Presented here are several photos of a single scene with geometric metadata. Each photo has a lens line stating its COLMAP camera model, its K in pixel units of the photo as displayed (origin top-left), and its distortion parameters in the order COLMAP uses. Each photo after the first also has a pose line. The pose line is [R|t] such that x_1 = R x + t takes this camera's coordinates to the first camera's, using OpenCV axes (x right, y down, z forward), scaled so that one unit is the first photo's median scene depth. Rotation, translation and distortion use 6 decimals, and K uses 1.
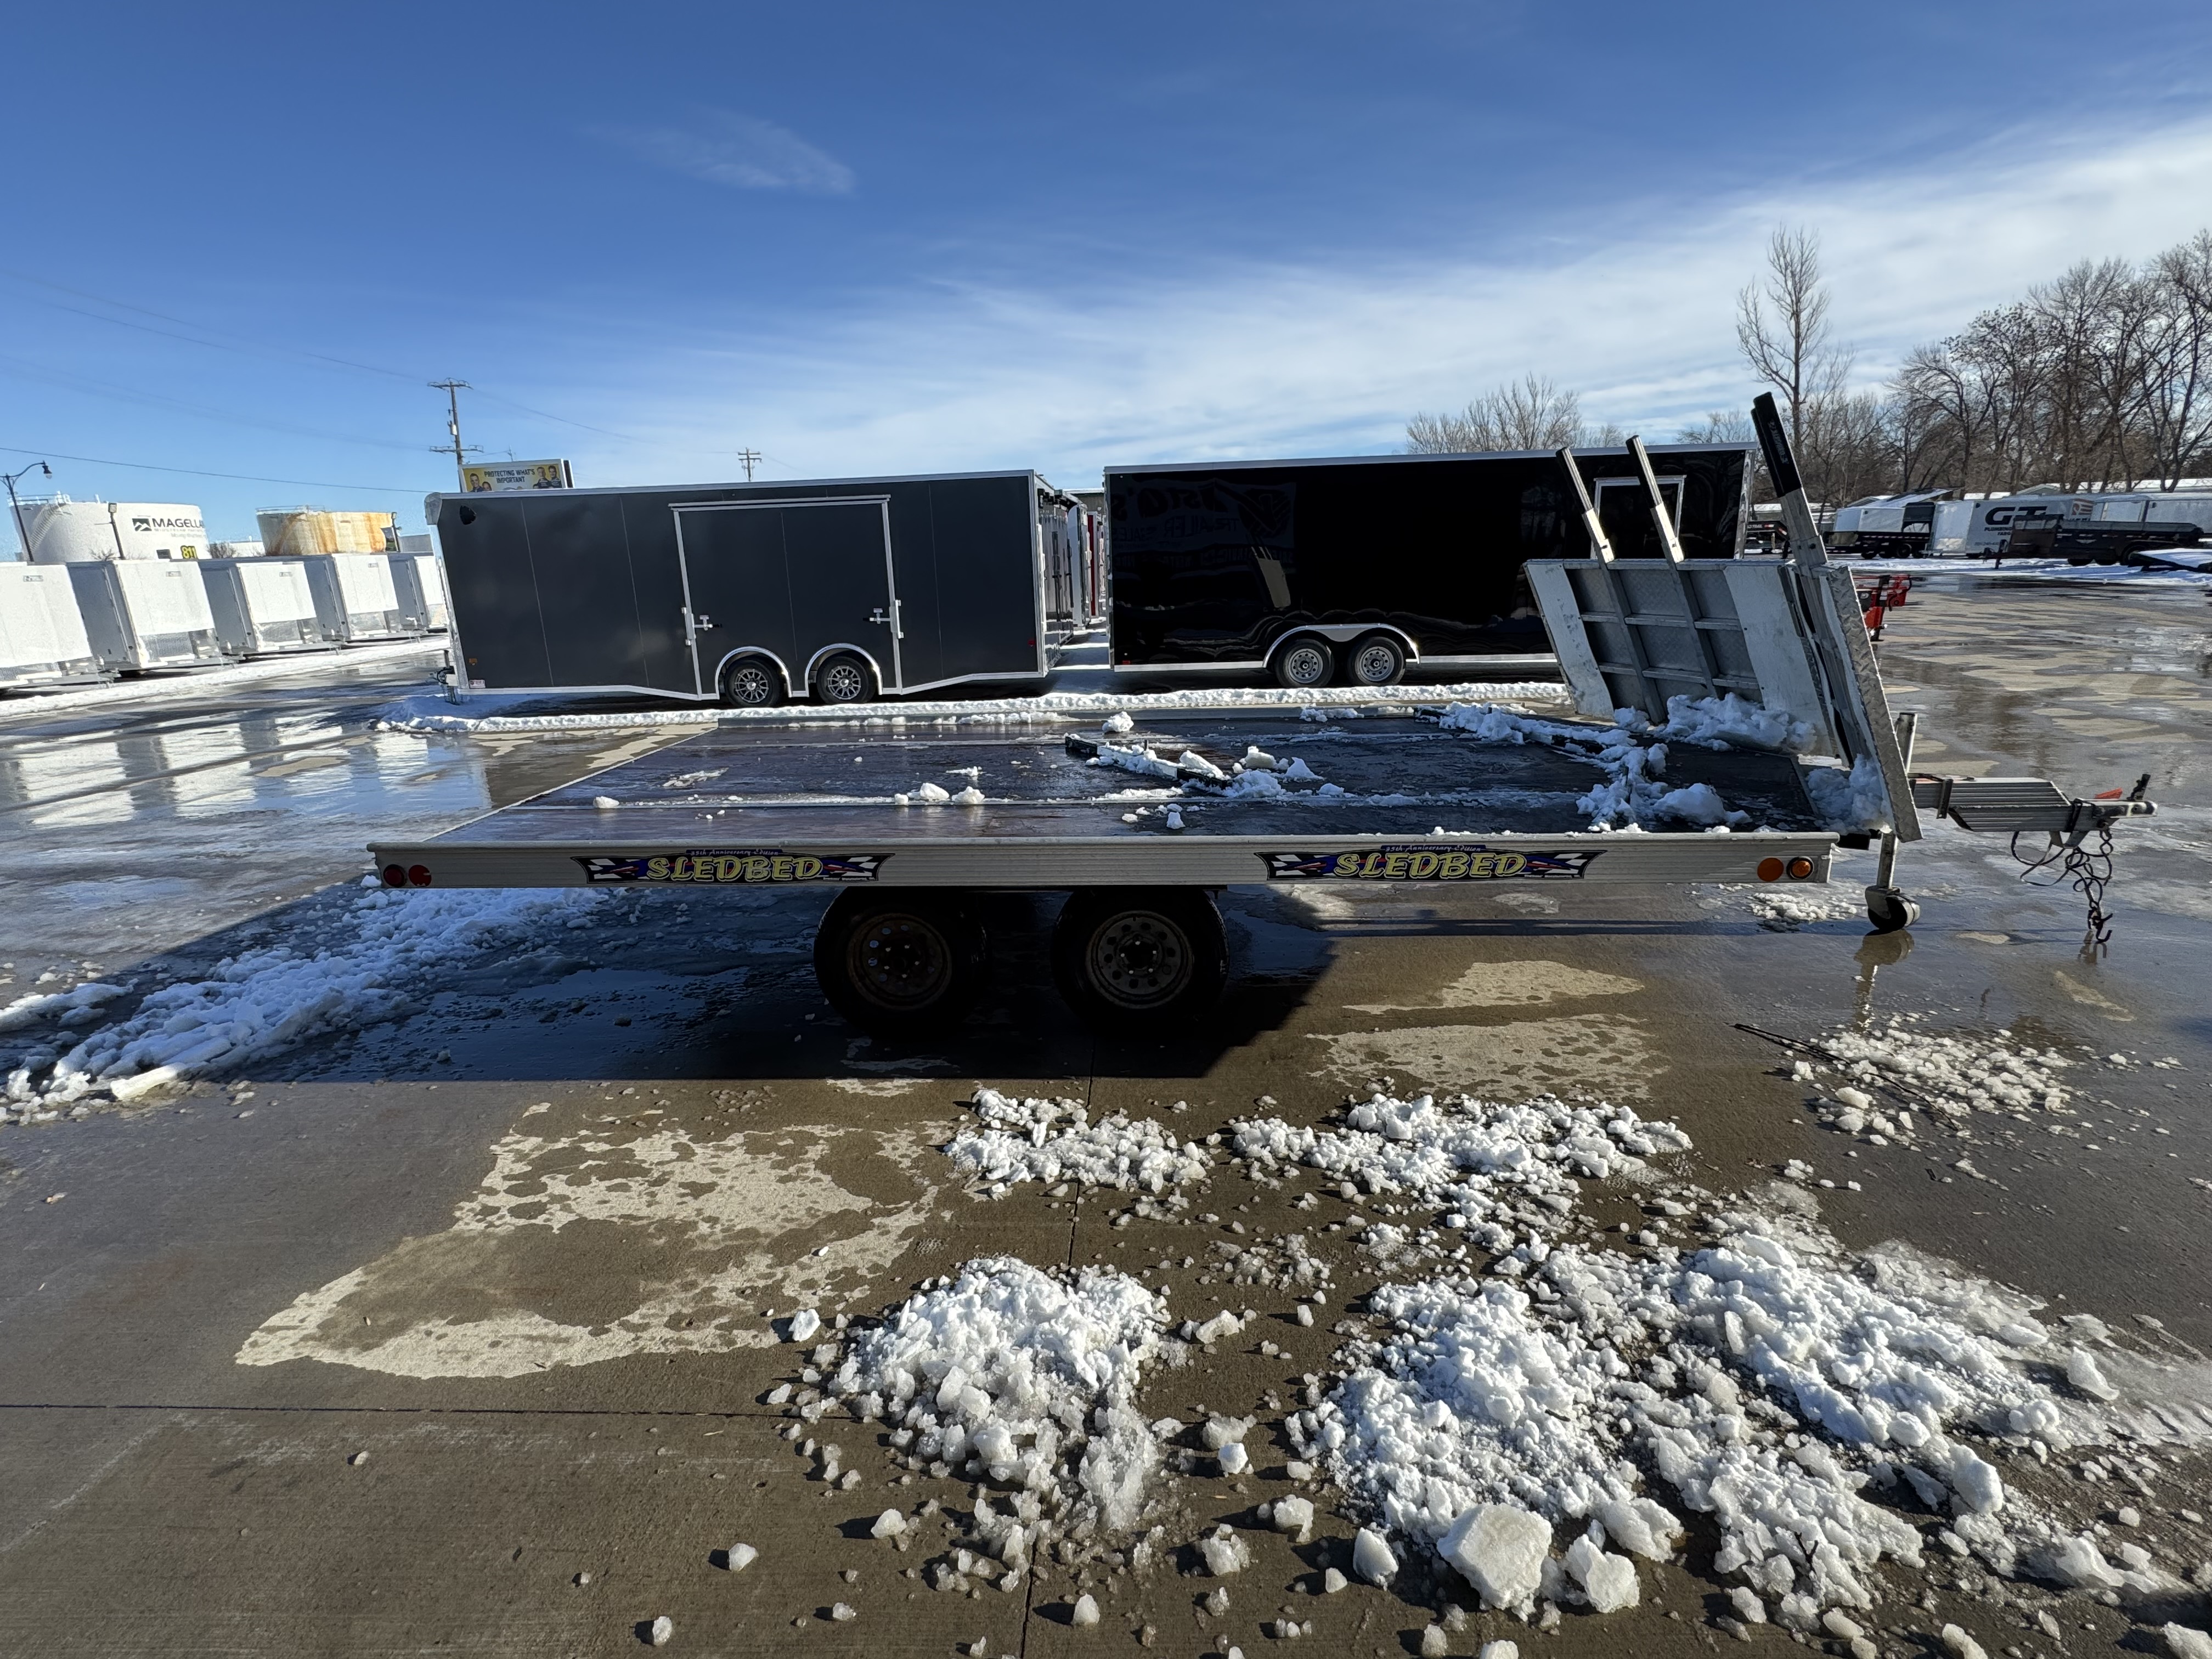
lens RADIAL K [[1040.4, 0, 1099.6], [0, 1040.4, 841.2], [0, 0, 1]] dist [-0.004252, -0.001189]
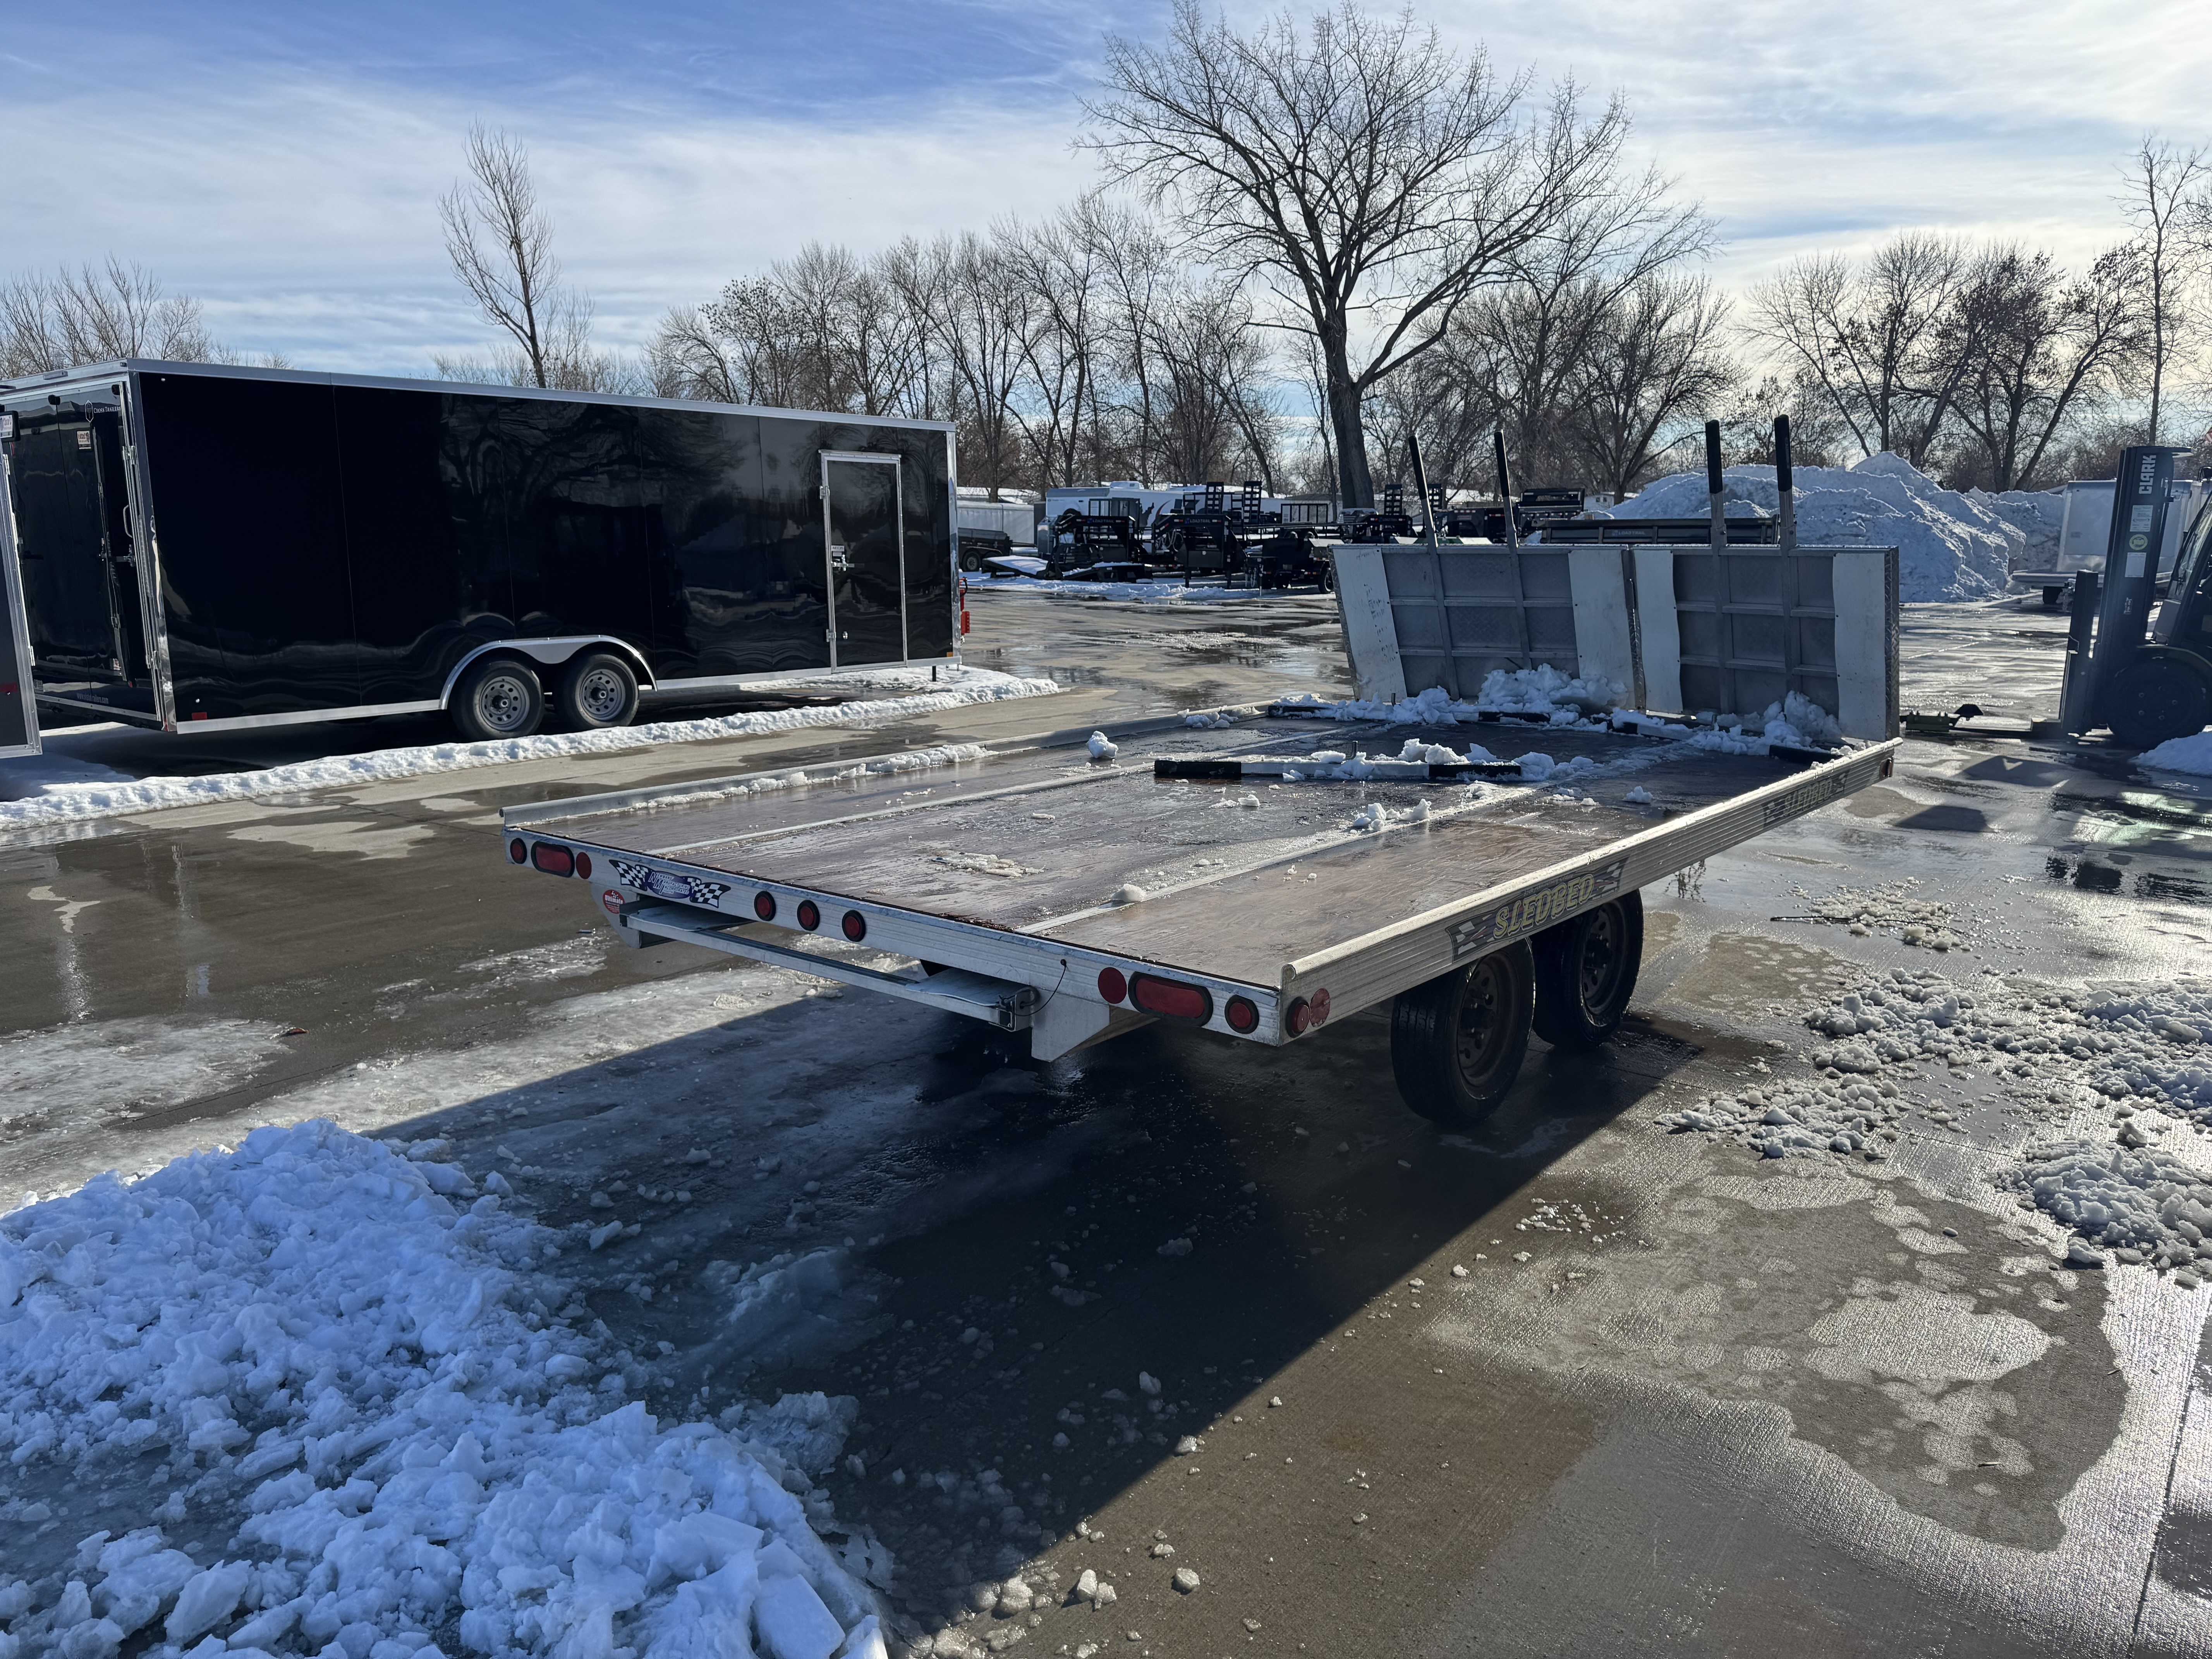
lens RADIAL K [[1548.5, 0, 1093.8], [0, 1548.5, 869.5], [0, 0, 1]] dist [0.075810, -0.105155]
pose [[0.589701, -0.140012, 0.795392, -1.037119], [0.193447, 0.980676, 0.029207, -0.069284], [-0.784112, 0.136643, 0.605391, 0.397478]]
